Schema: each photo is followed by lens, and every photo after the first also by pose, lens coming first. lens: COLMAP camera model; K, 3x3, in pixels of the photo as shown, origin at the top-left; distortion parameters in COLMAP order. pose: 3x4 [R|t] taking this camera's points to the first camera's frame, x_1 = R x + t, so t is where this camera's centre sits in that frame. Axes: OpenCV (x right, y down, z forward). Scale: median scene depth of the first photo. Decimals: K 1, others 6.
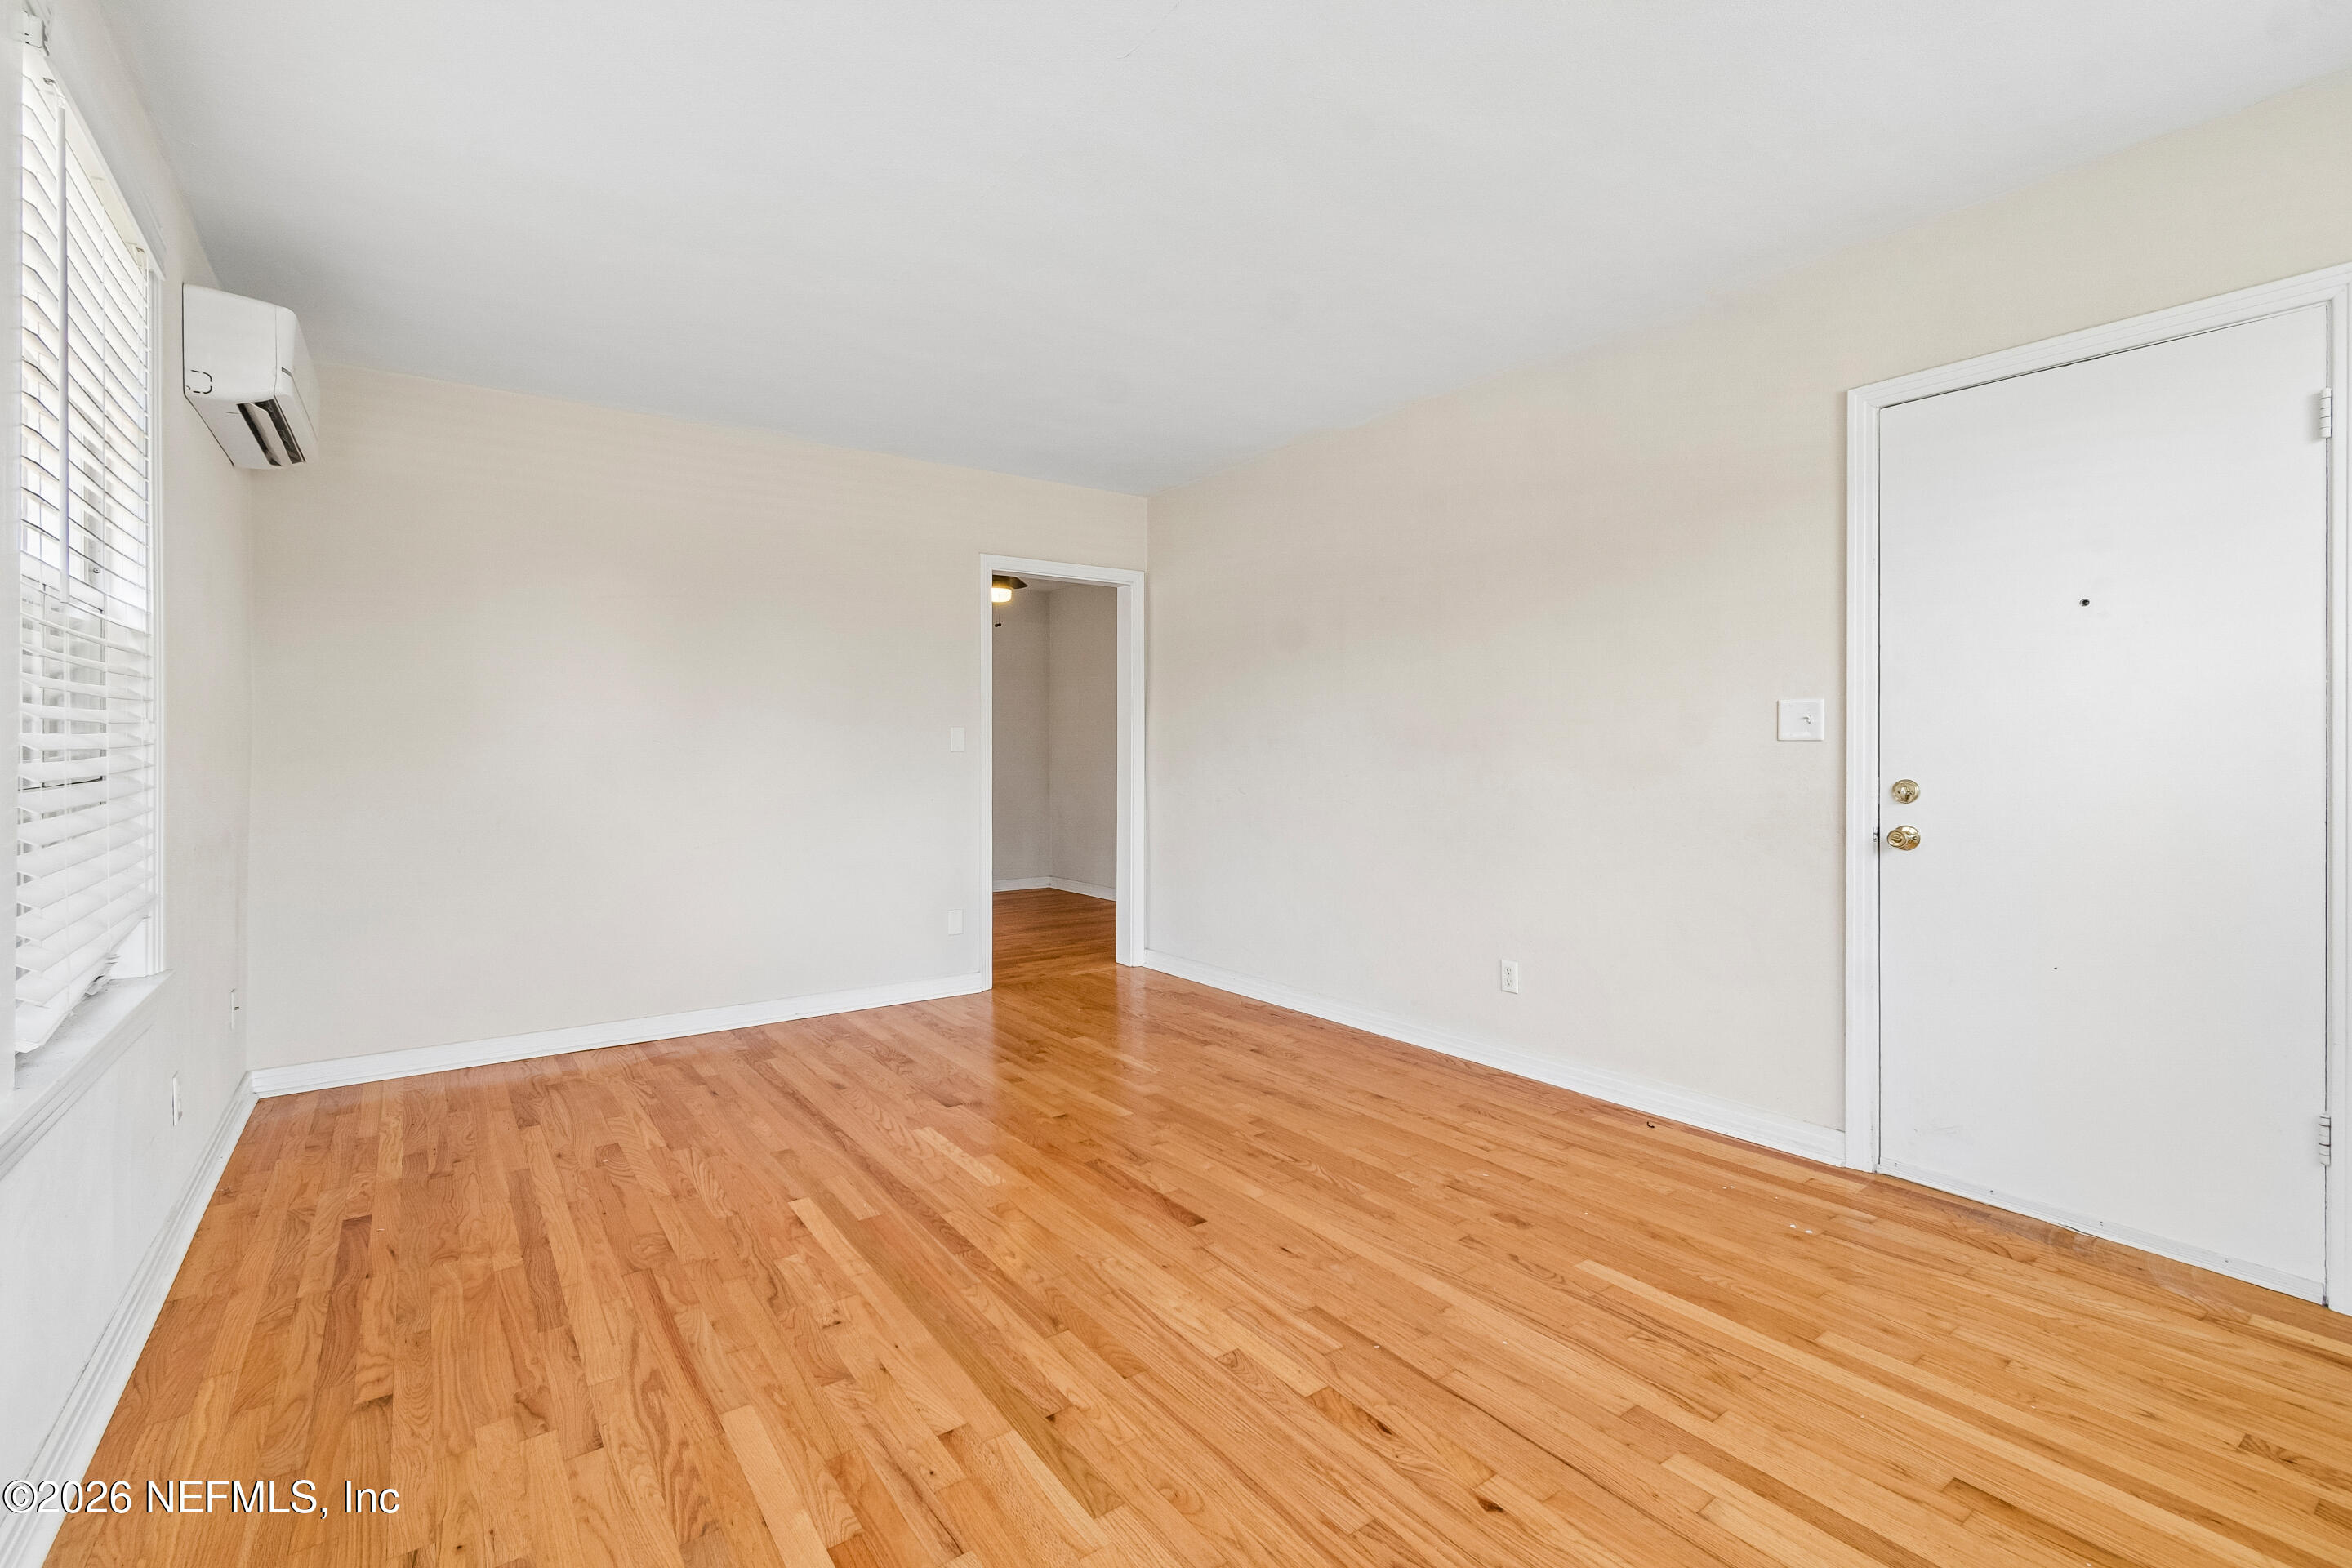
lens RADIAL K [[1051.6, 0, 1160.3], [0, 1051.6, 744.0], [0, 0, 1]] dist [0.011159, -0.001991]
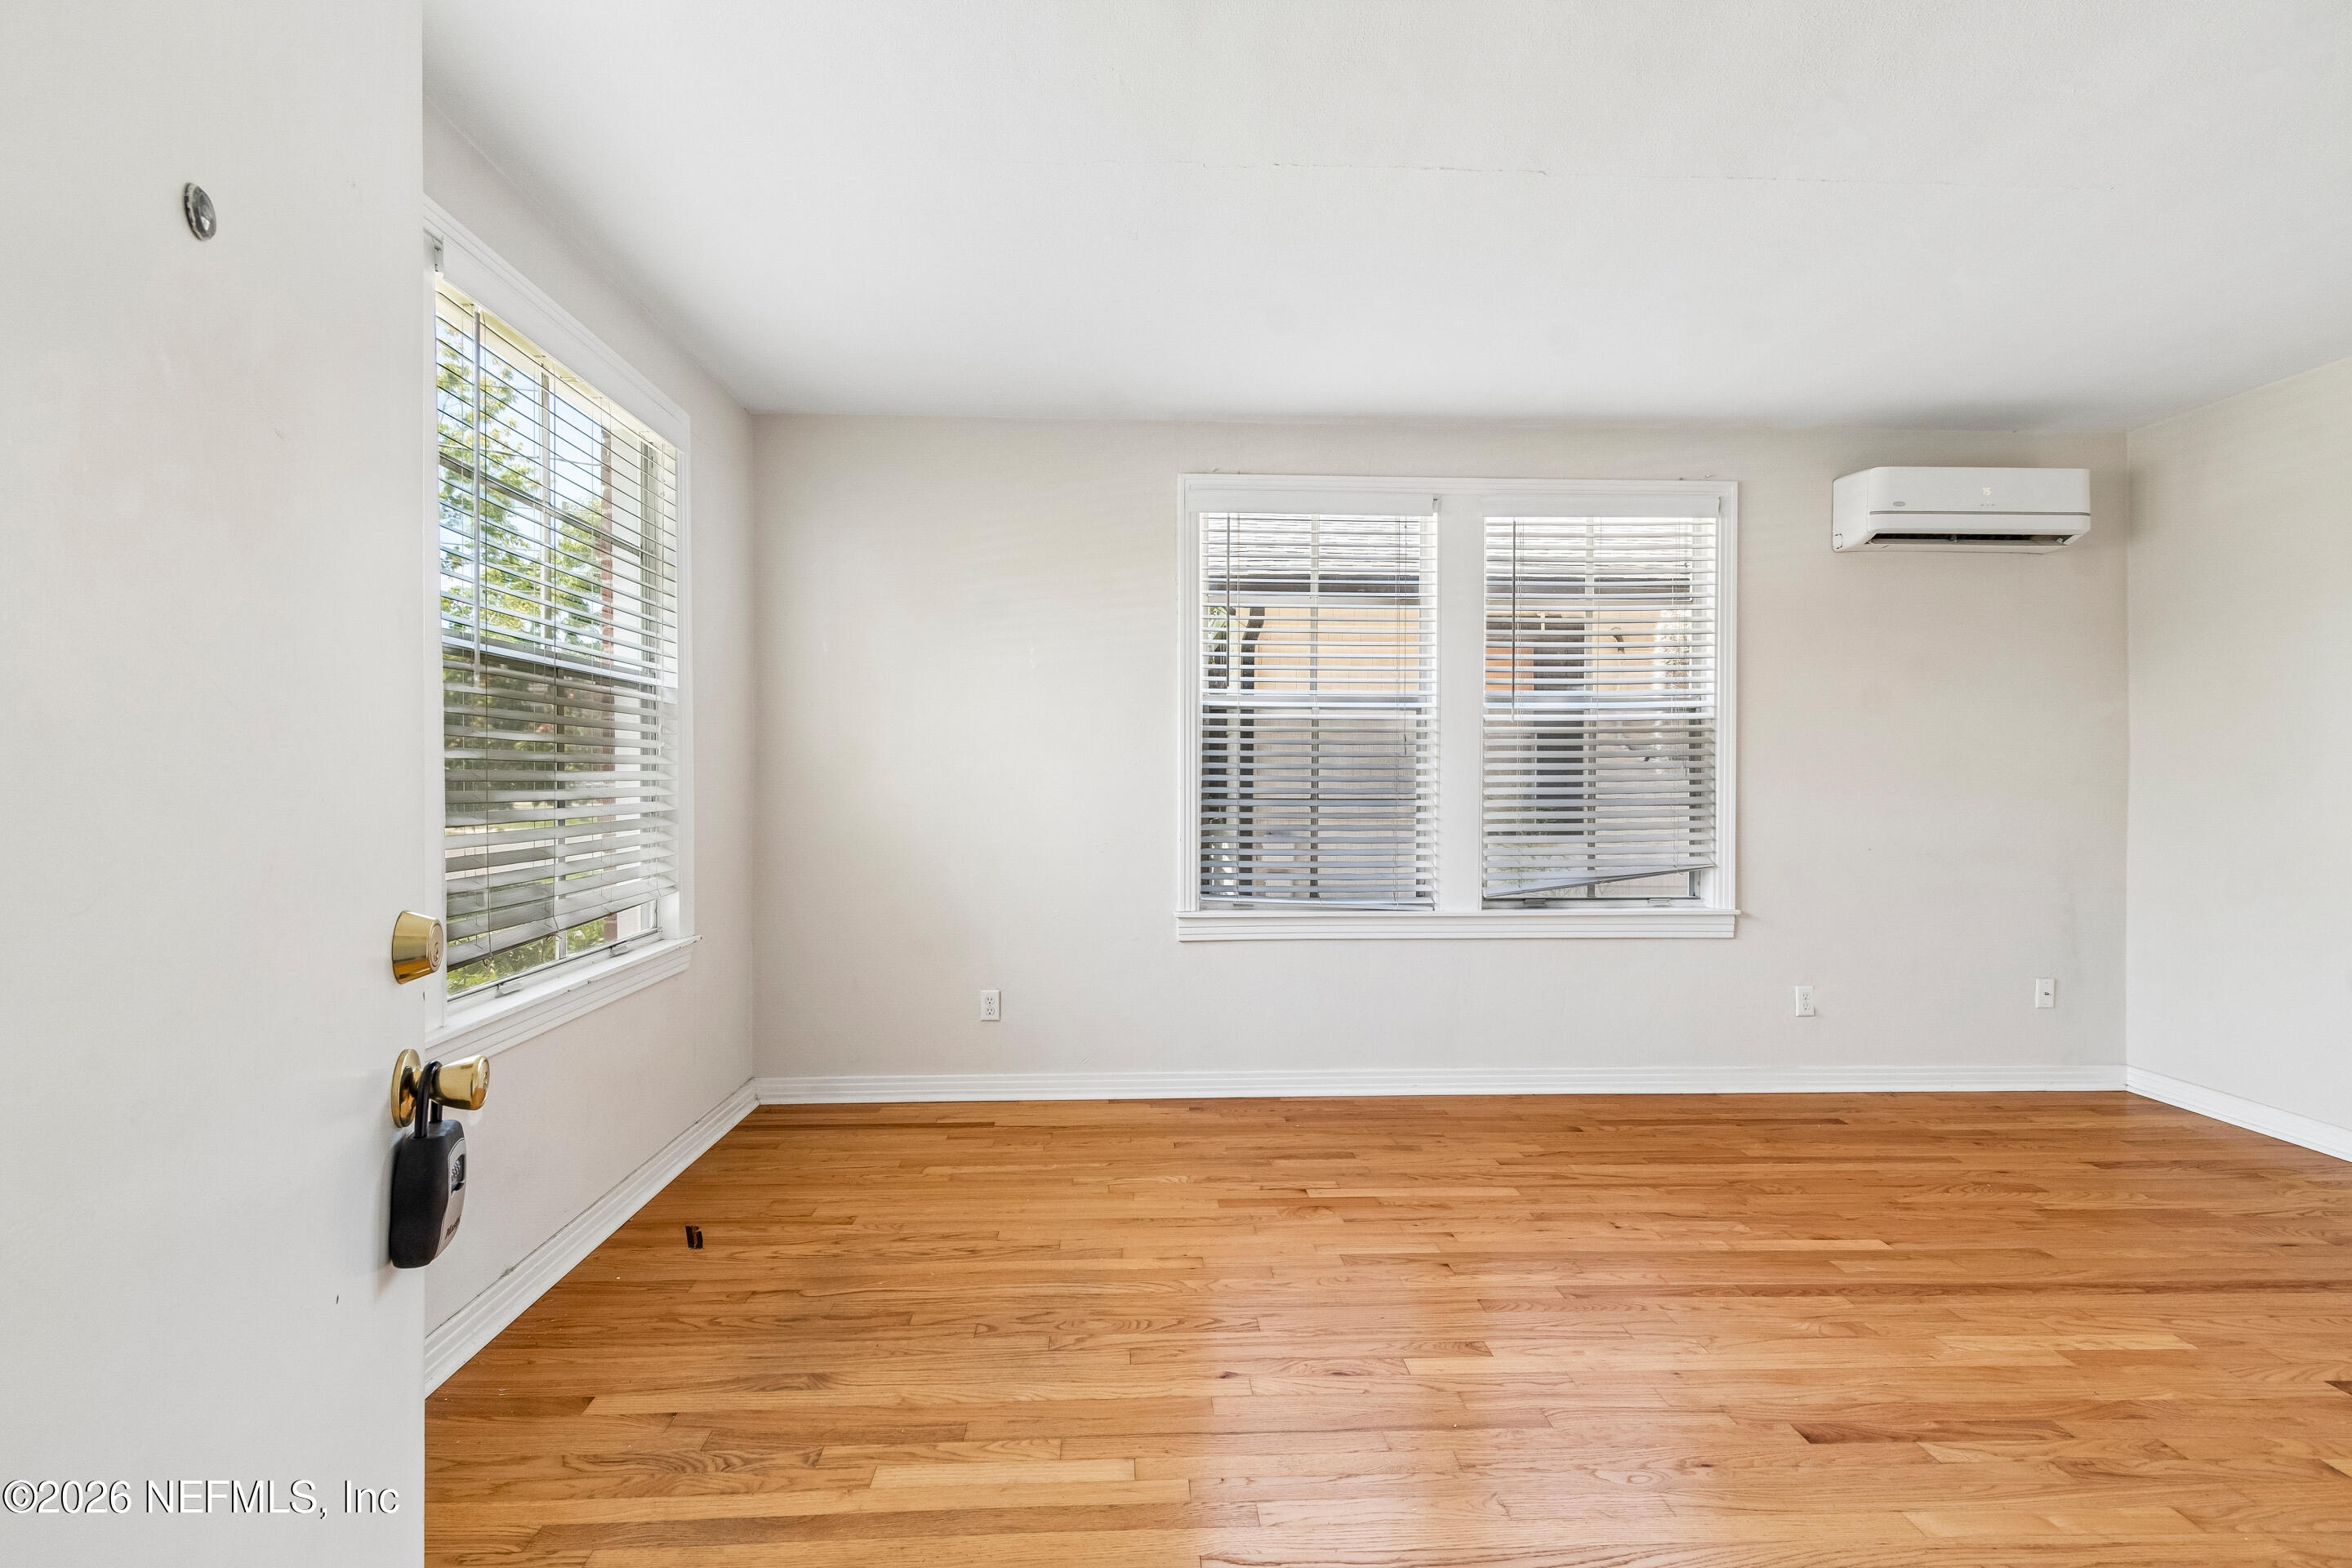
lens RADIAL K [[1051.6, 0, 1177.9], [0, 1051.6, 776.0], [0, 0, 1]] dist [0.011159, -0.001991]
pose [[-0.526905, 0.004005, -0.849915, 0.810248], [-0.001007, 0.999985, 0.005337, -0.010625], [0.849924, 0.003668, -0.526893, 0.915584]]
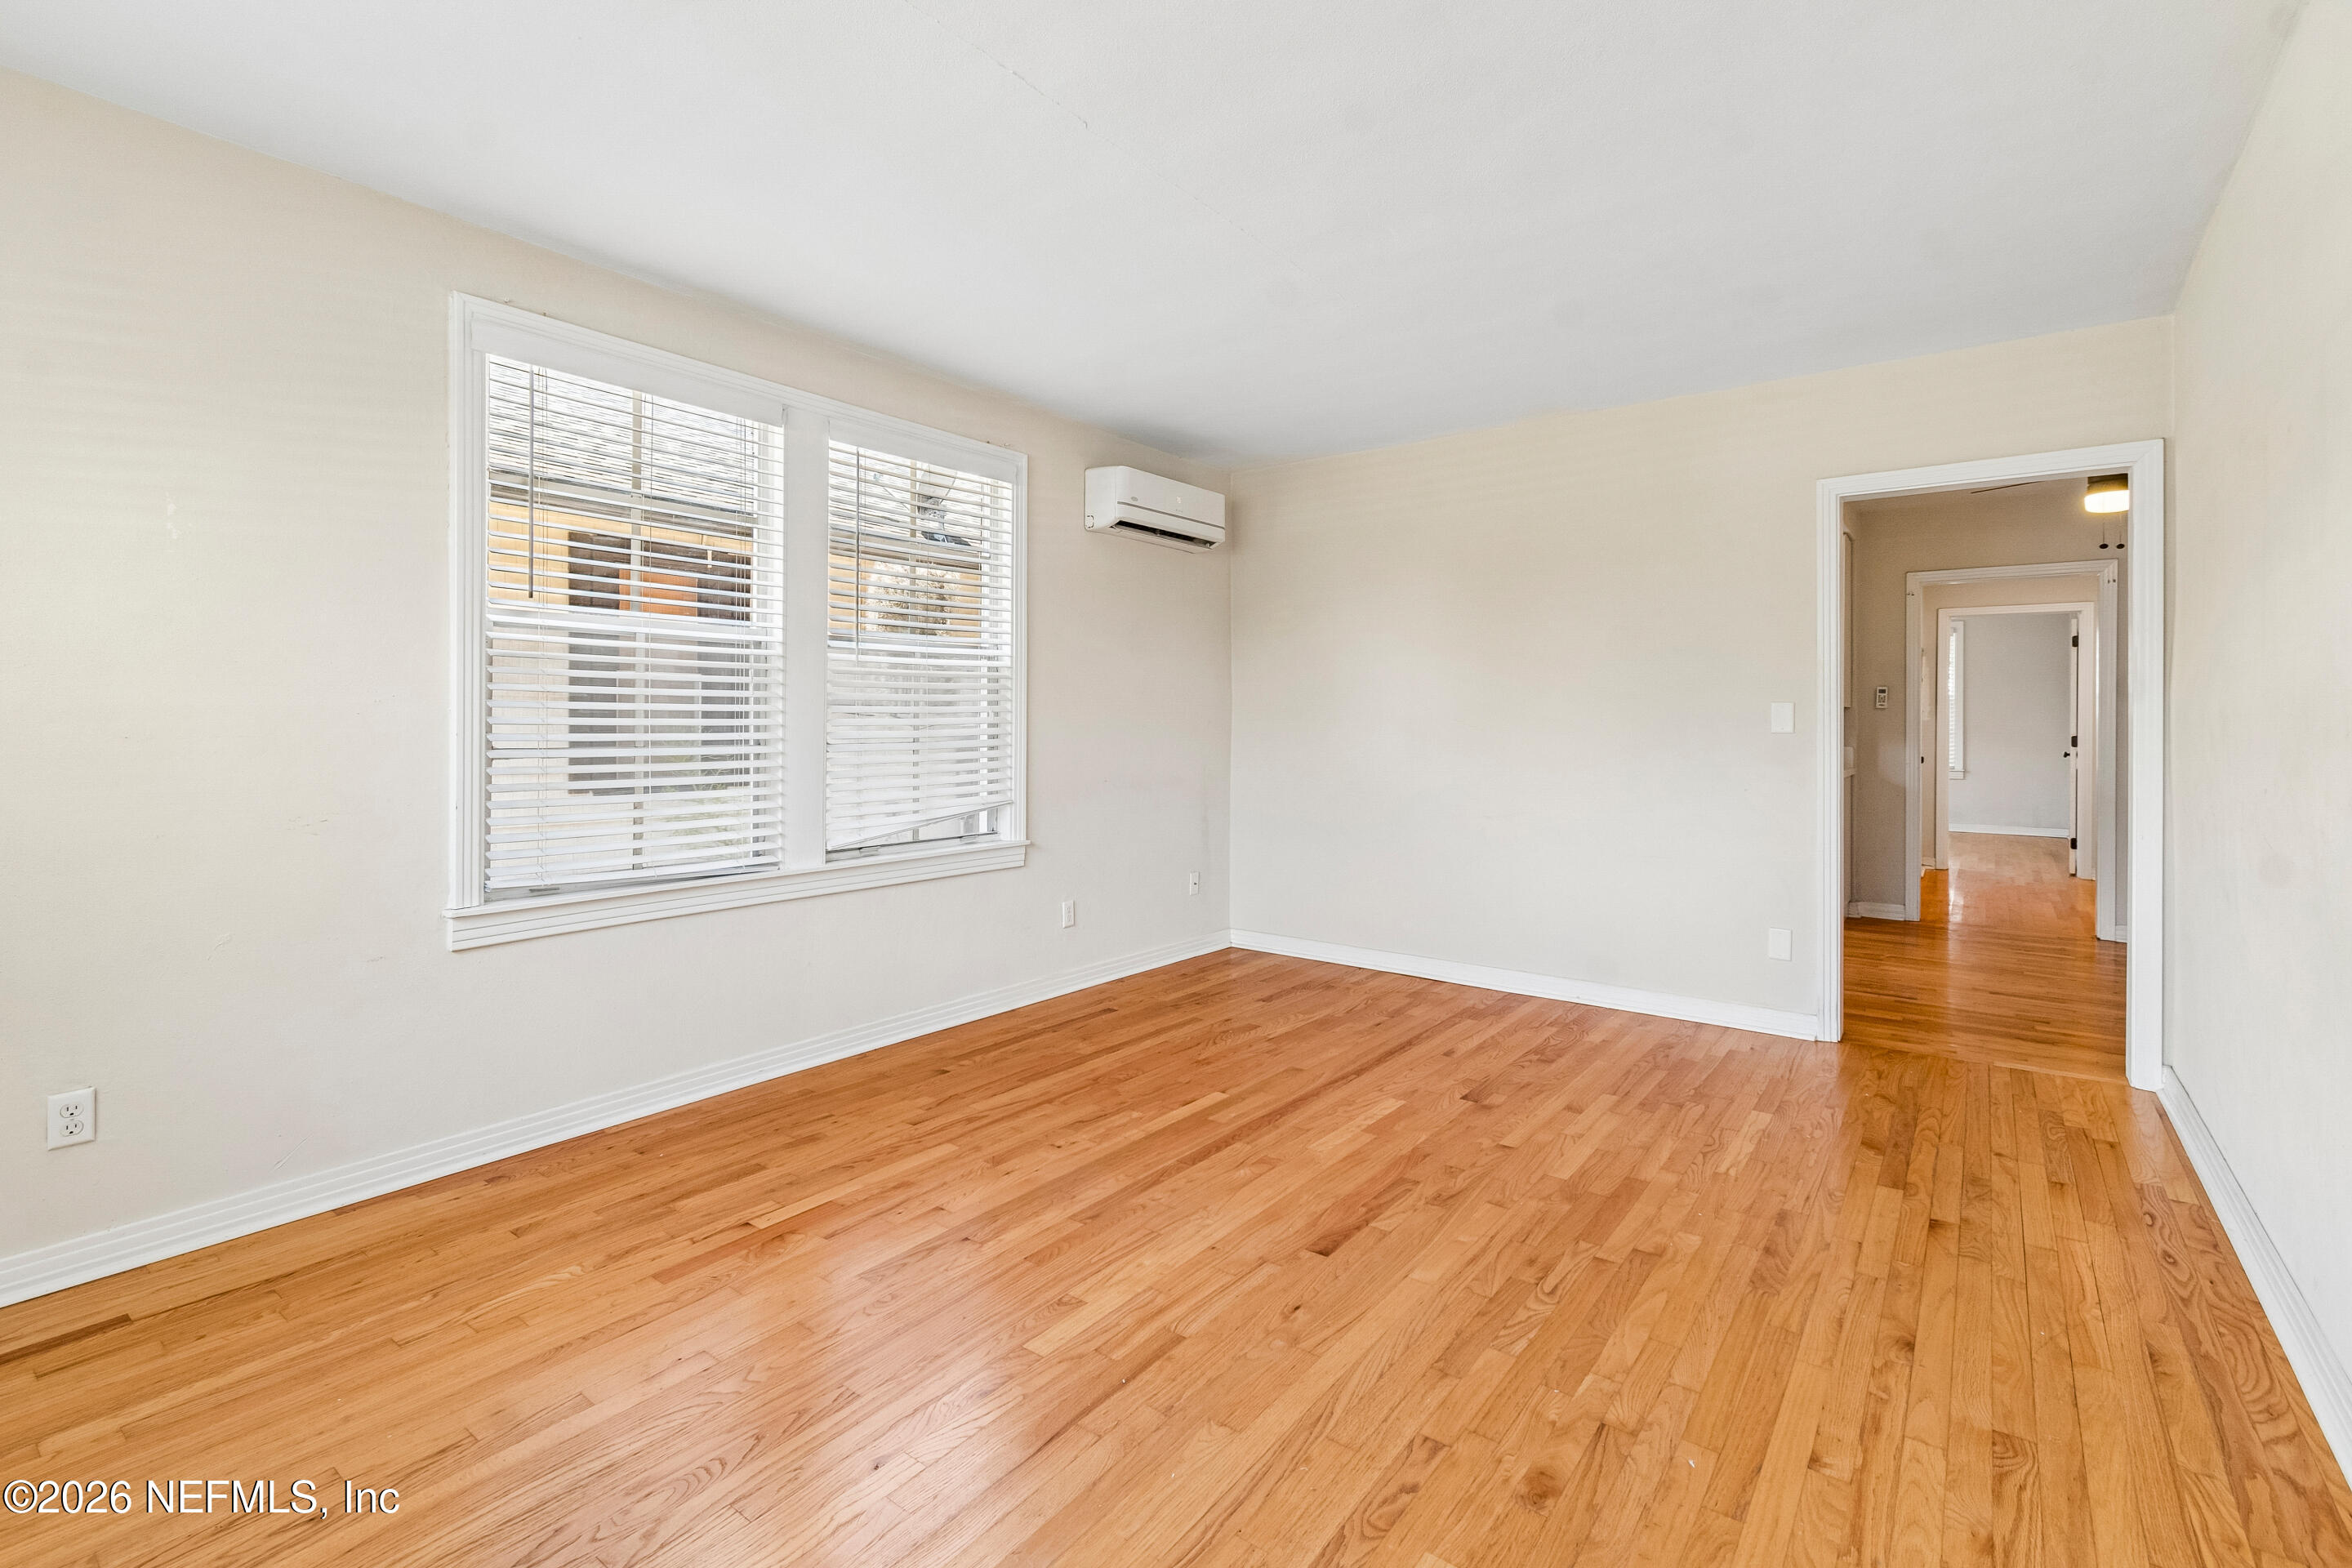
lens RADIAL K [[1051.6, 0, 1168.3], [0, 1051.6, 743.2], [0, 0, 1]] dist [0.011159, -0.001991]
pose [[0.300836, 0.020816, -0.953449, 0.772399], [-0.002685, 0.999776, 0.020980, -0.004320], [0.953672, -0.003751, 0.300824, 0.543320]]
